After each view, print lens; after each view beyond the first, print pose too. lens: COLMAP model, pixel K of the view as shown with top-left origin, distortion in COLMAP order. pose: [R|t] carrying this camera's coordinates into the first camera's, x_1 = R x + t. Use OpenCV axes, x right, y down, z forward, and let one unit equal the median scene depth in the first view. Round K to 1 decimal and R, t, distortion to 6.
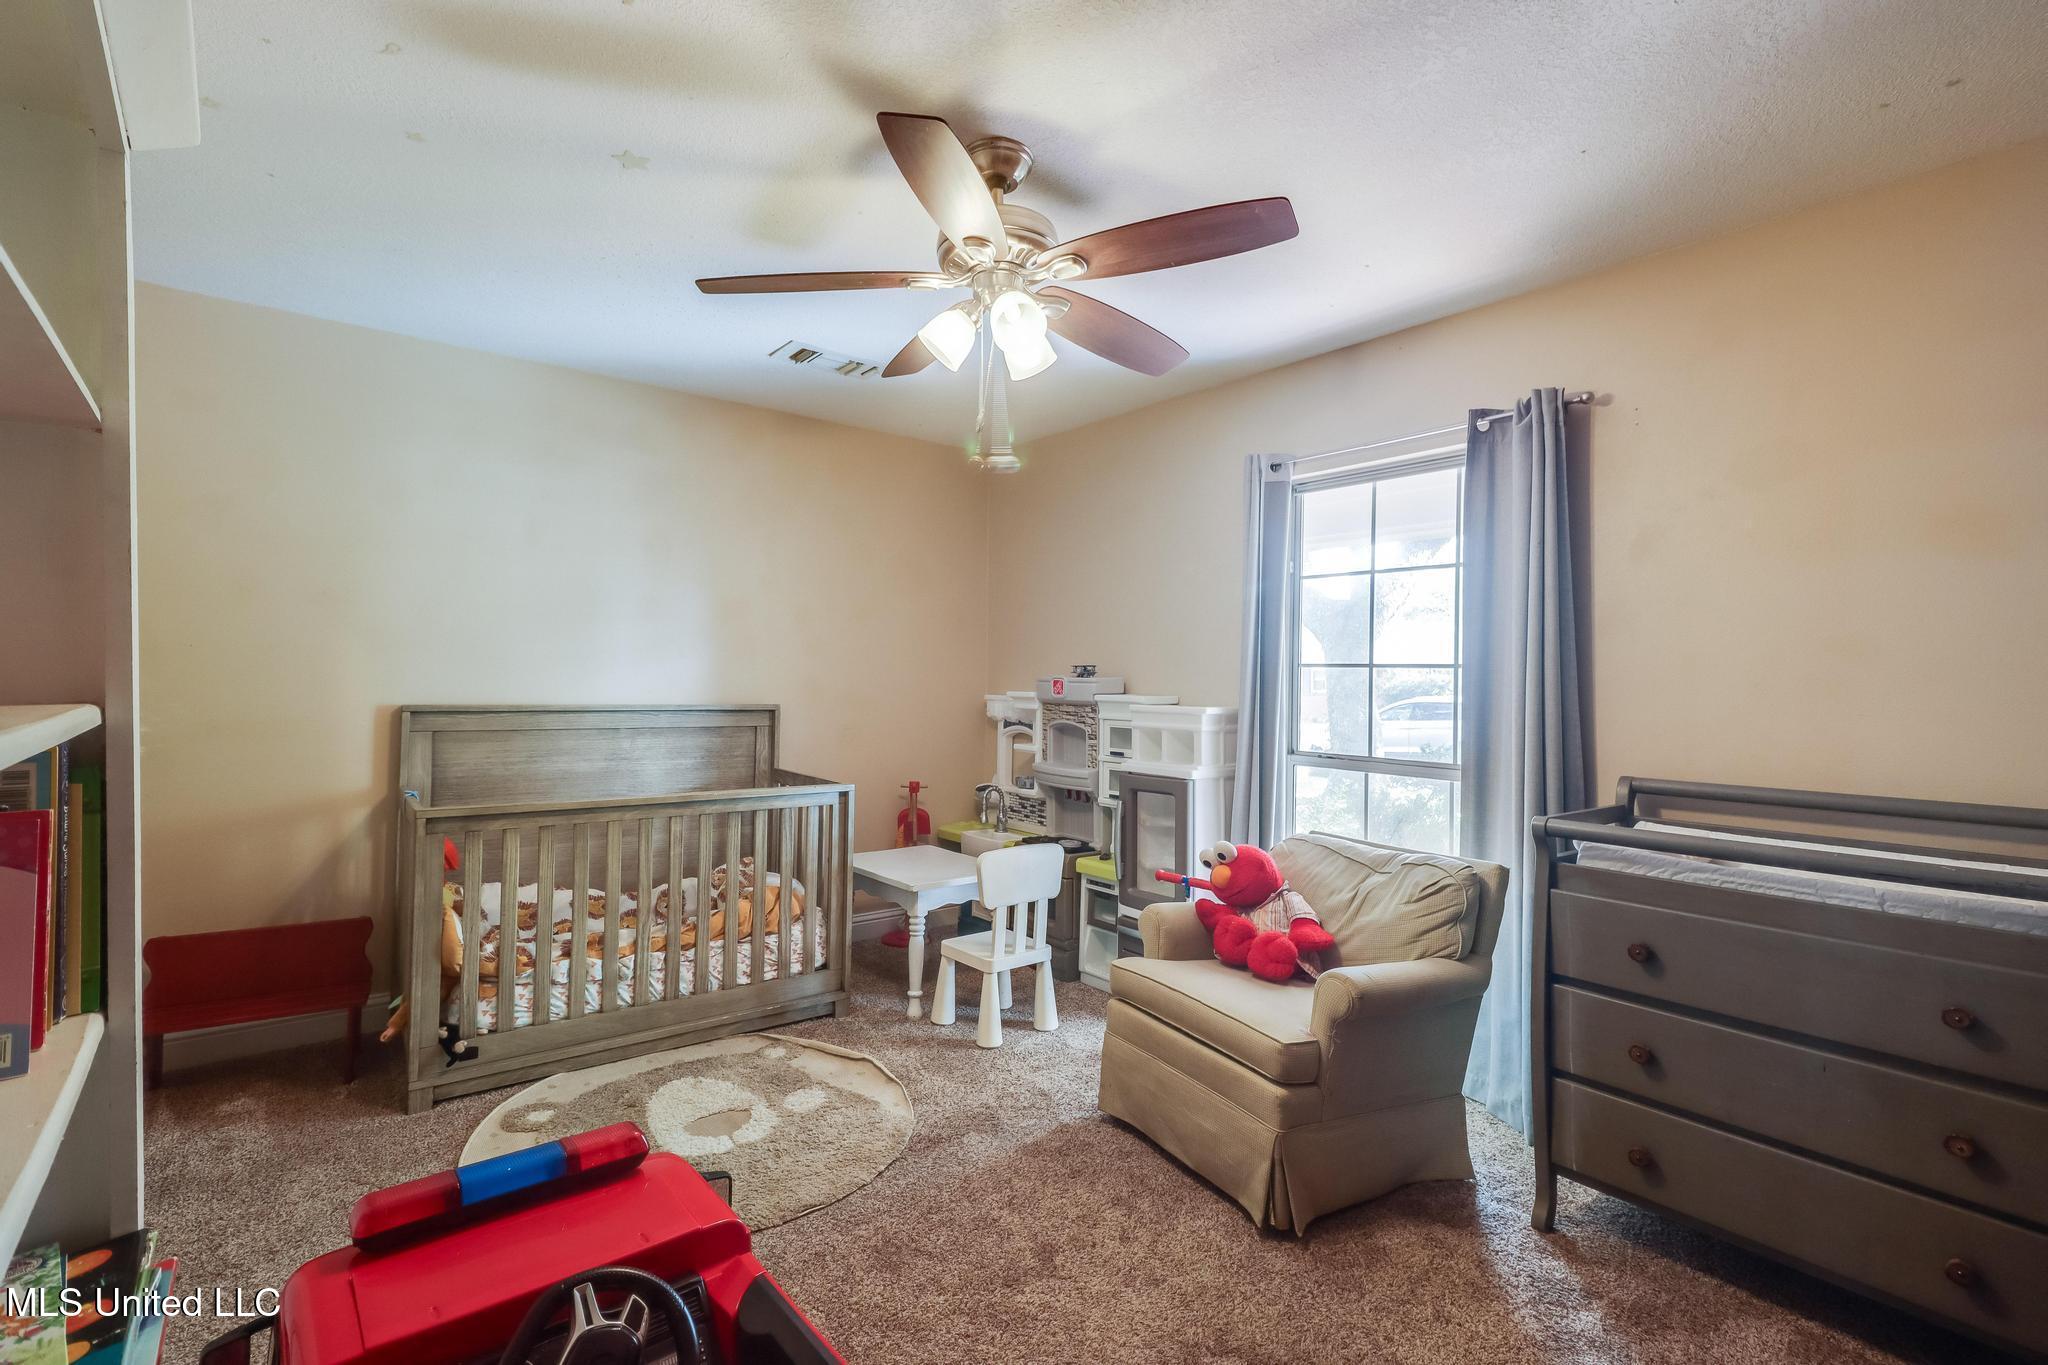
lens RADIAL K [[962.0, 0, 1008.4], [0, 962.0, 677.9], [0, 0, 1]] dist [-0.004697, -0.001144]
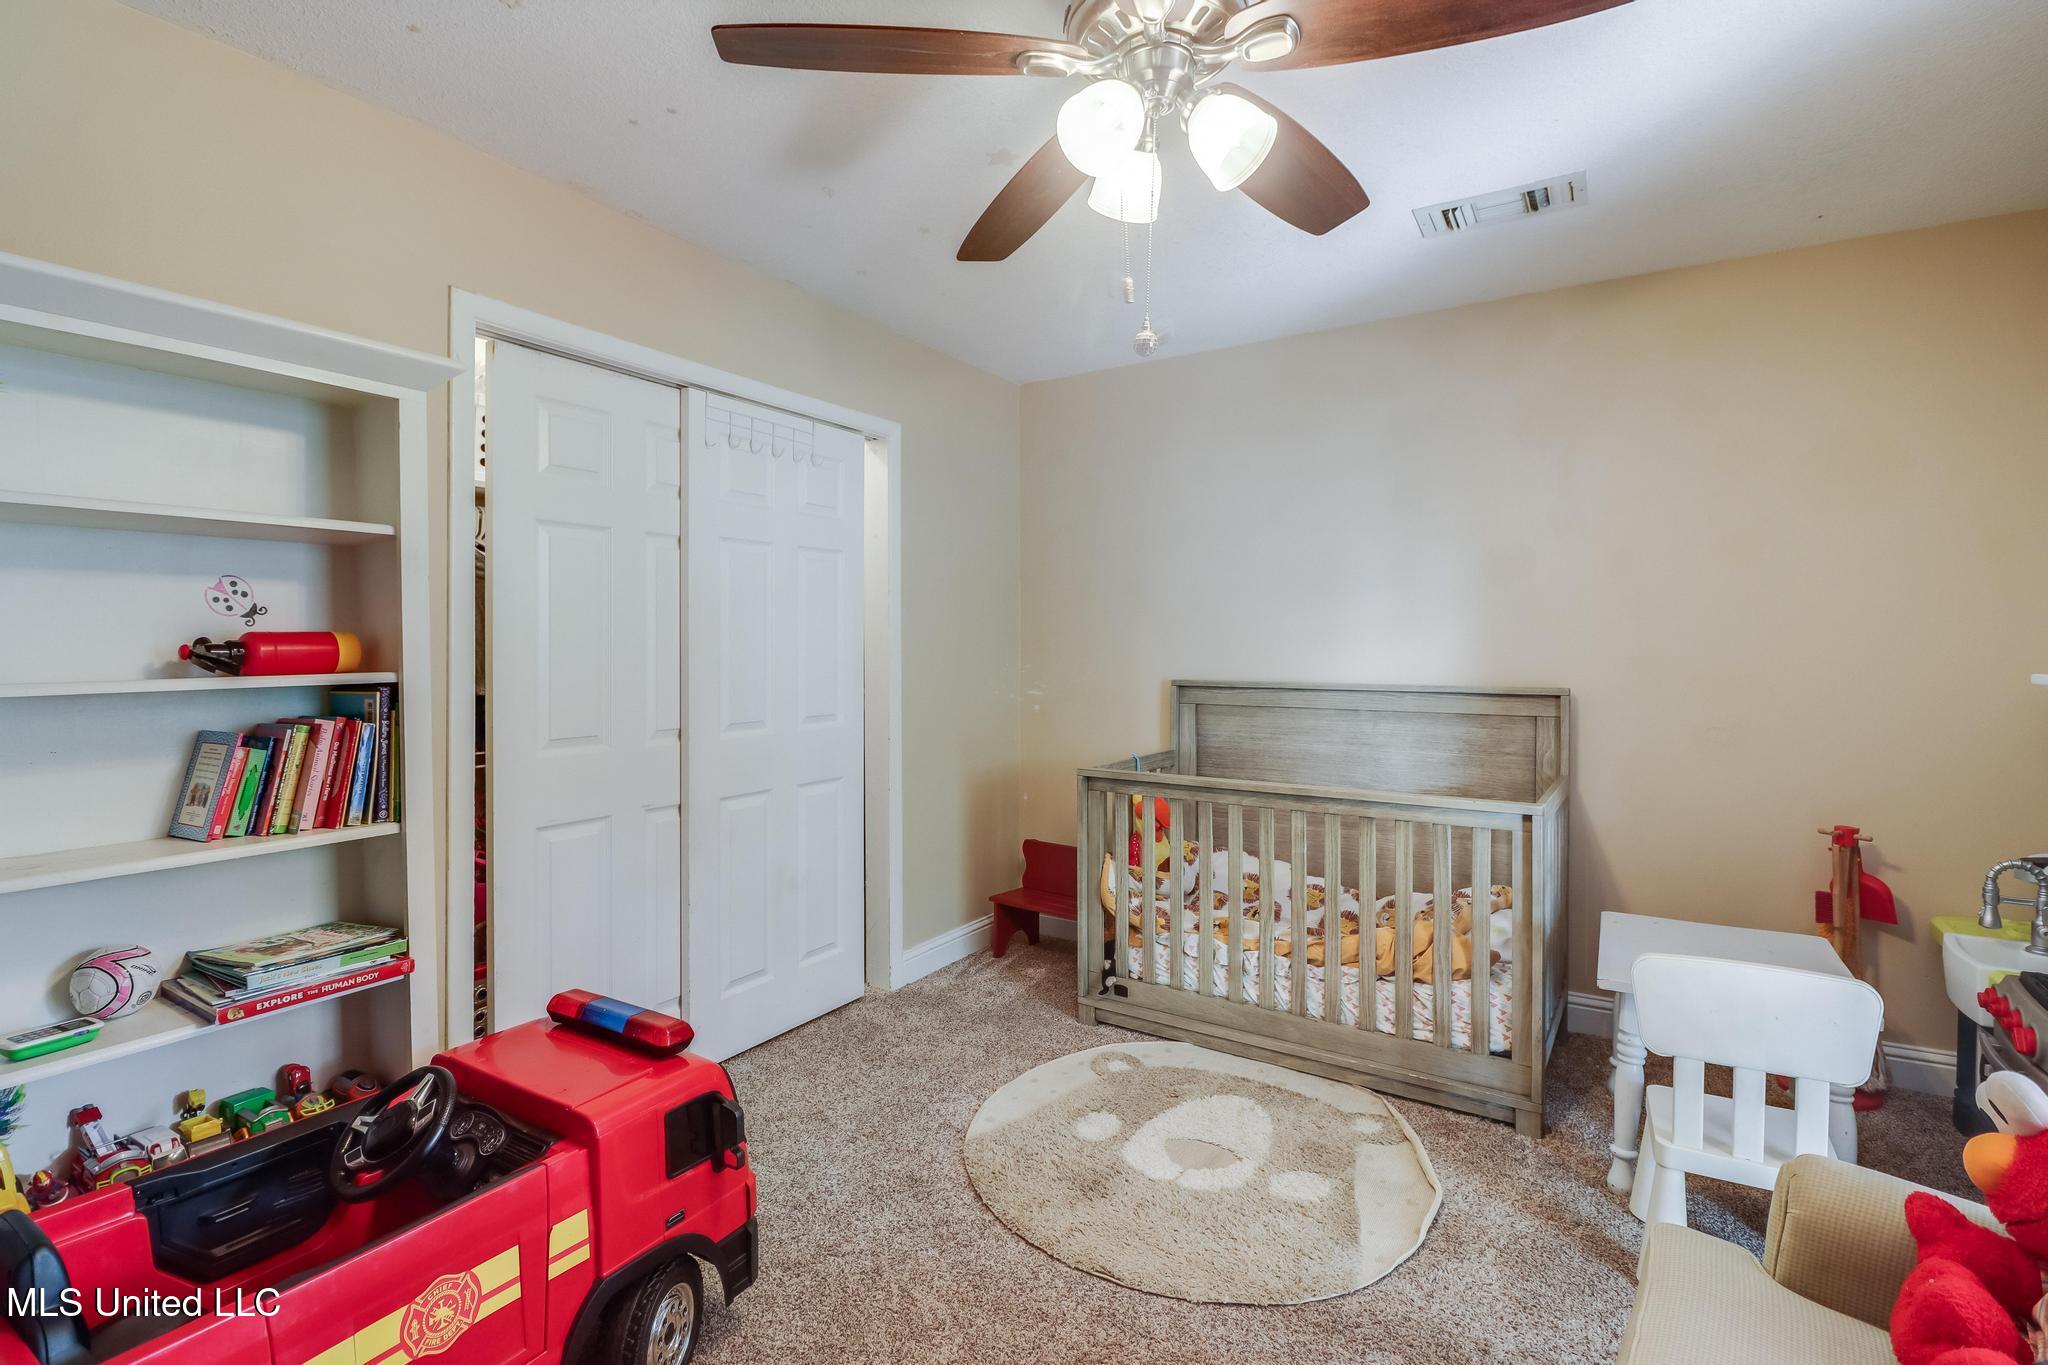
lens RADIAL K [[962.0, 0, 1008.6], [0, 962.0, 675.7], [0, 0, 1]] dist [-0.004697, -0.001144]
pose [[0.308045, 0.012848, -0.951285, 0.394447], [0.007924, 0.999839, 0.016070, 0.003565], [0.951339, -0.012488, 0.307894, 0.456554]]
